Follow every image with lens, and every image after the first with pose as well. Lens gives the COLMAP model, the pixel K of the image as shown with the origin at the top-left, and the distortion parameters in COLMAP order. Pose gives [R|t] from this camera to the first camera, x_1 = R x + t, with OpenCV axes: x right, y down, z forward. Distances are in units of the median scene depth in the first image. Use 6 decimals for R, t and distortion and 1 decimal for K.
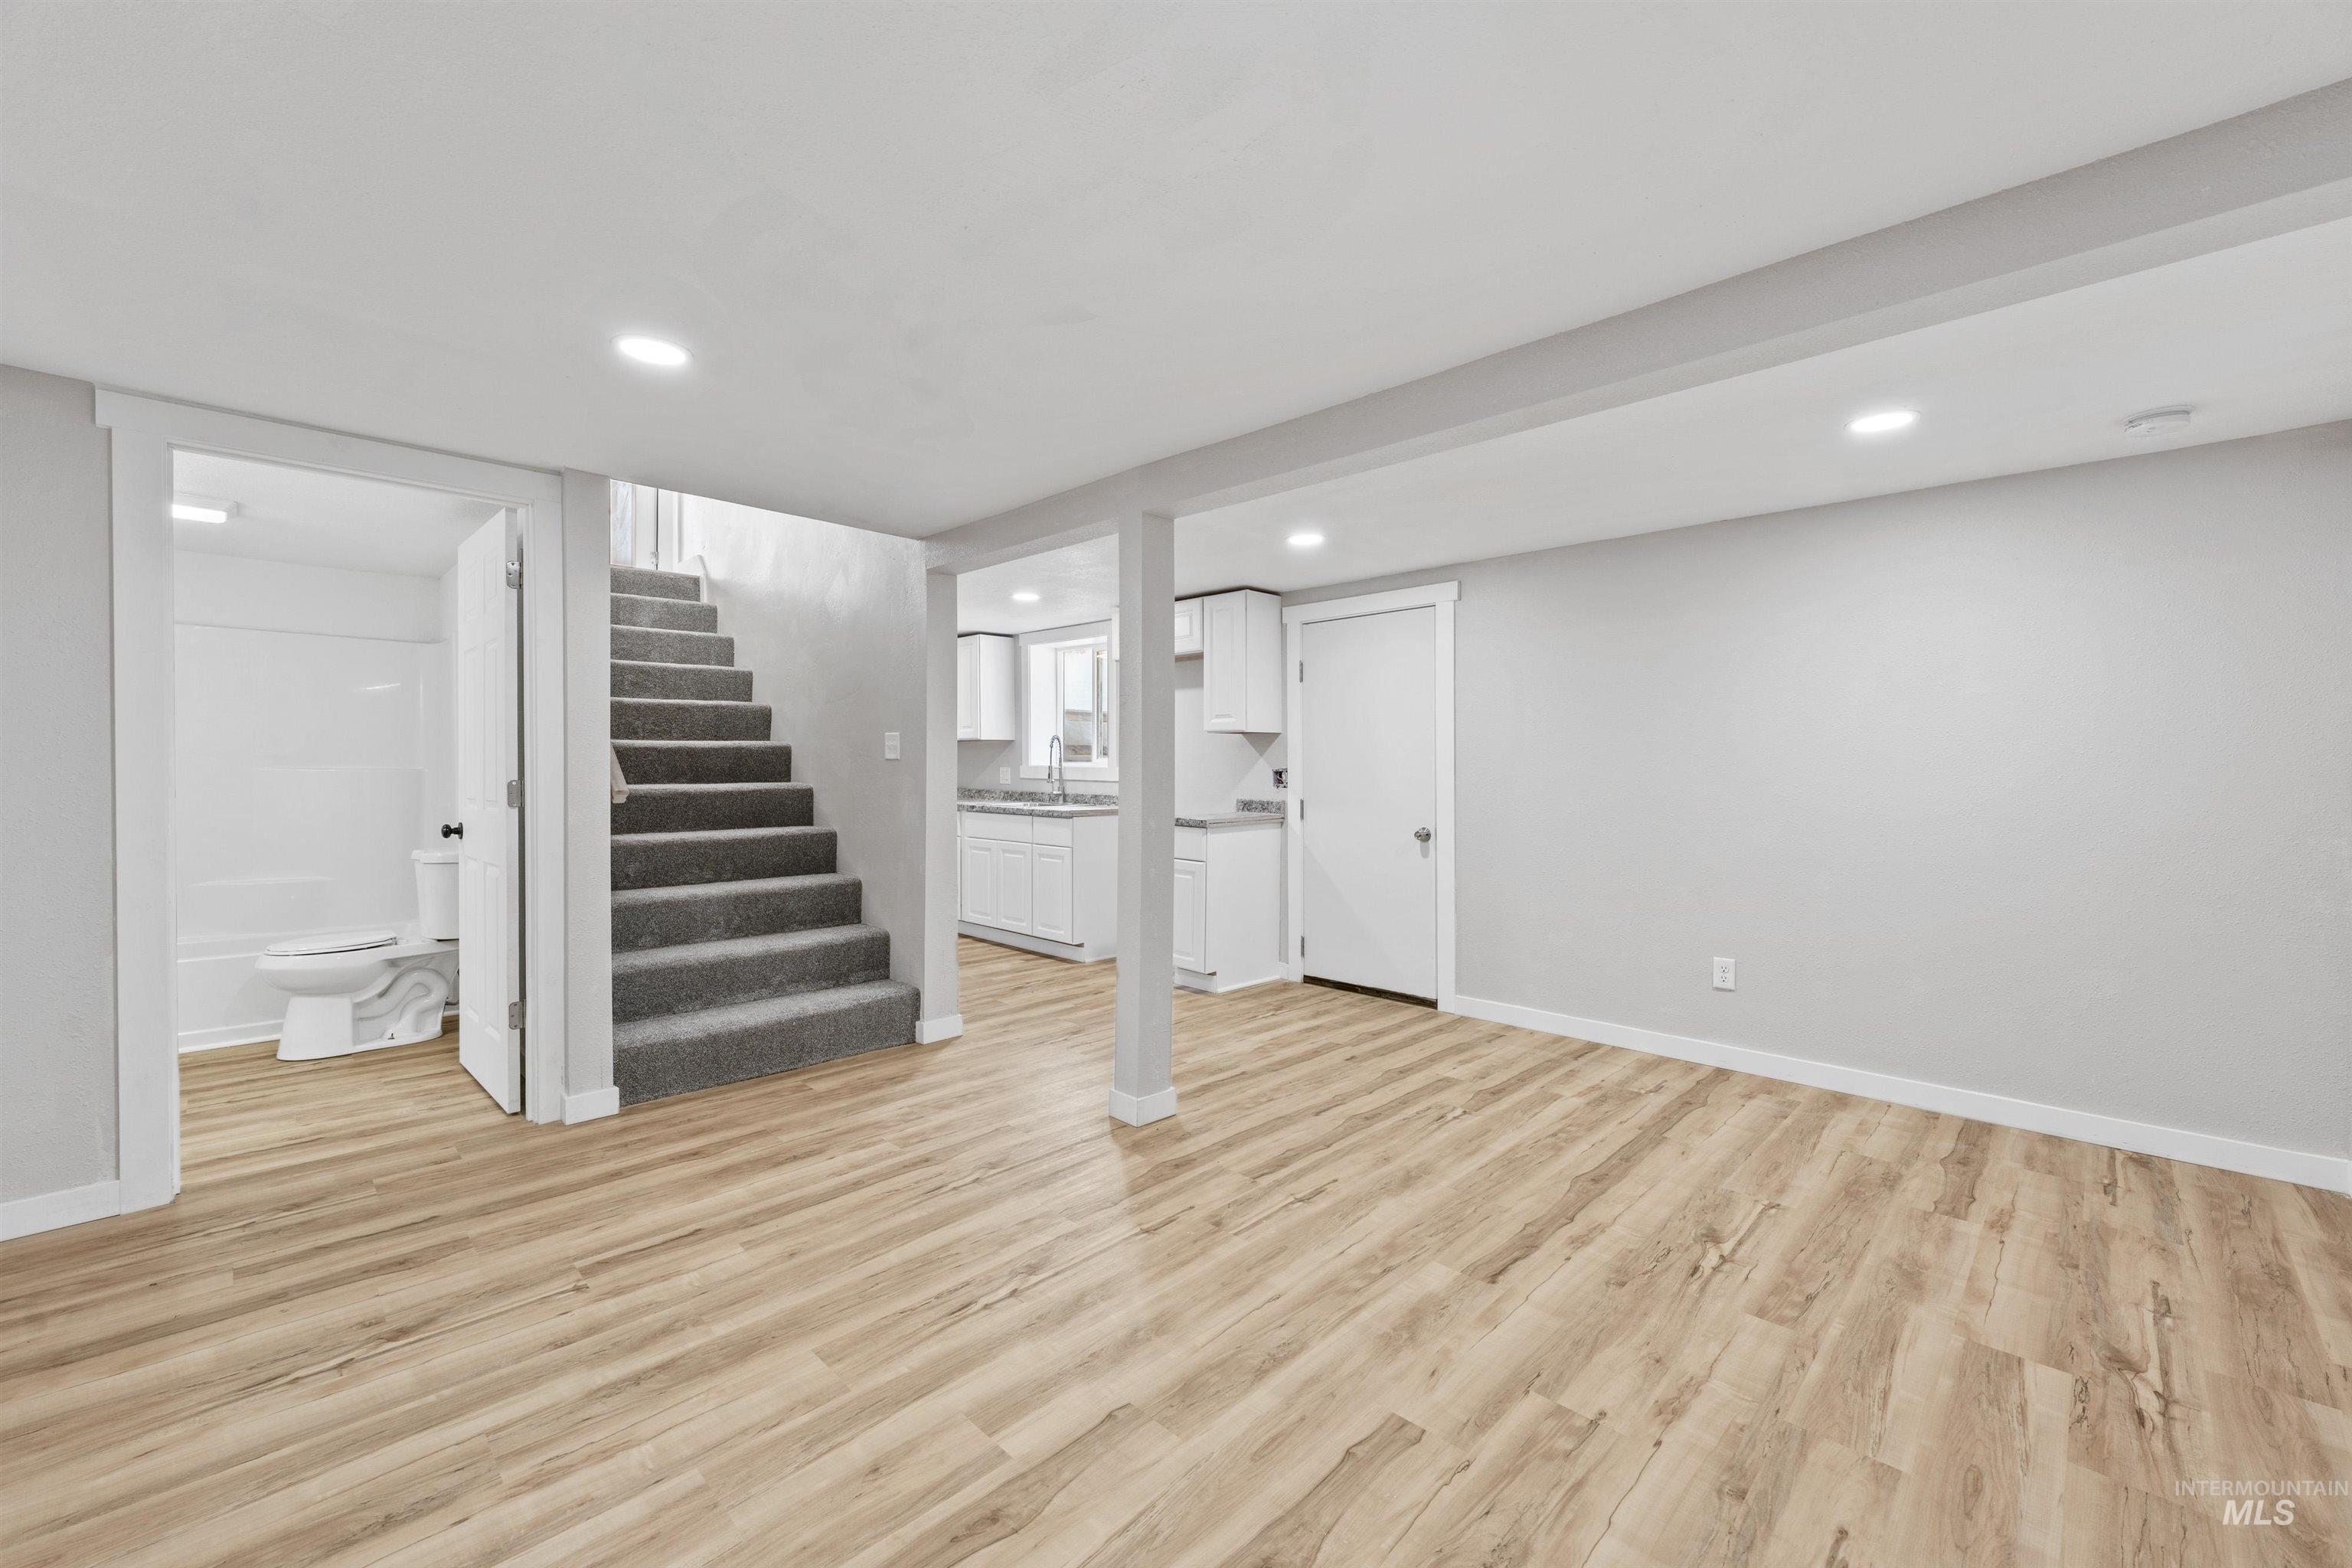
lens RADIAL K [[944.4, 0, 1174.1], [0, 944.4, 770.9], [0, 0, 1]] dist [-0.001675, -0.000090]
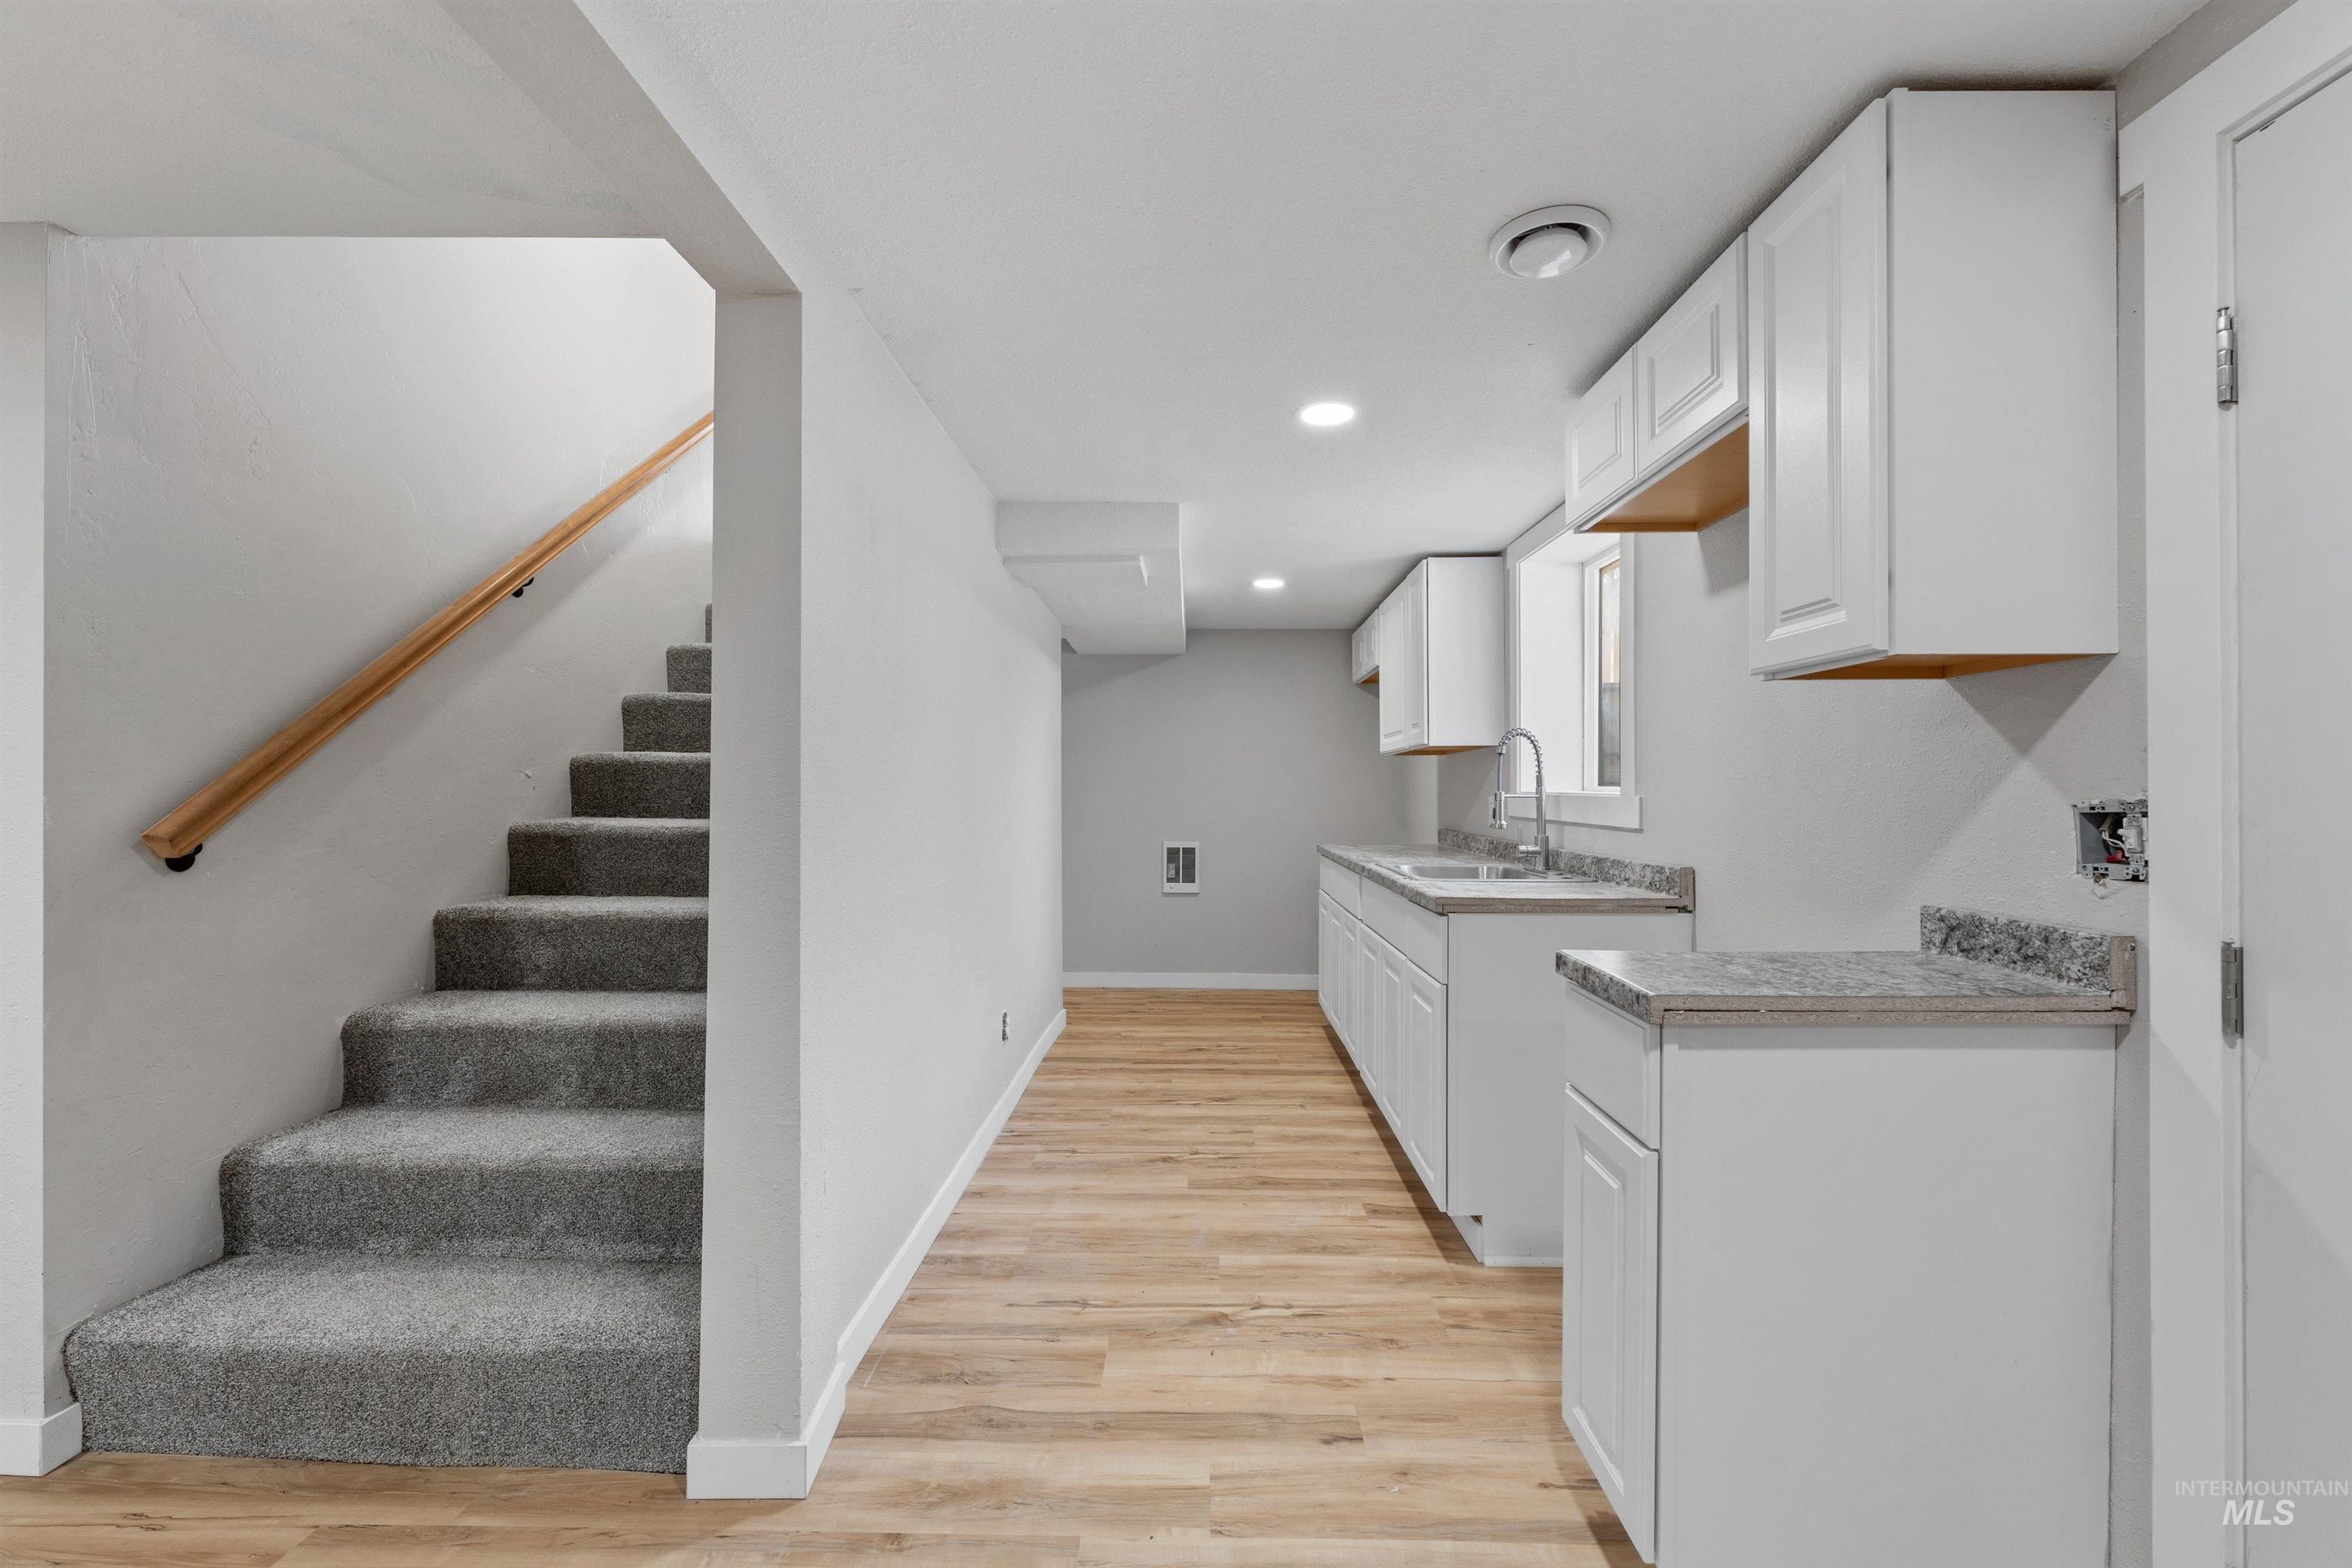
lens RADIAL K [[944.4, 0, 1190.3], [0, 944.4, 790.7], [0, 0, 1]] dist [-0.001675, -0.000090]
pose [[0.699053, -0.001389, -0.715069, 0.119442], [-0.008684, 0.999908, -0.010432, -0.000463], [0.715017, 0.013502, 0.698976, 0.659601]]
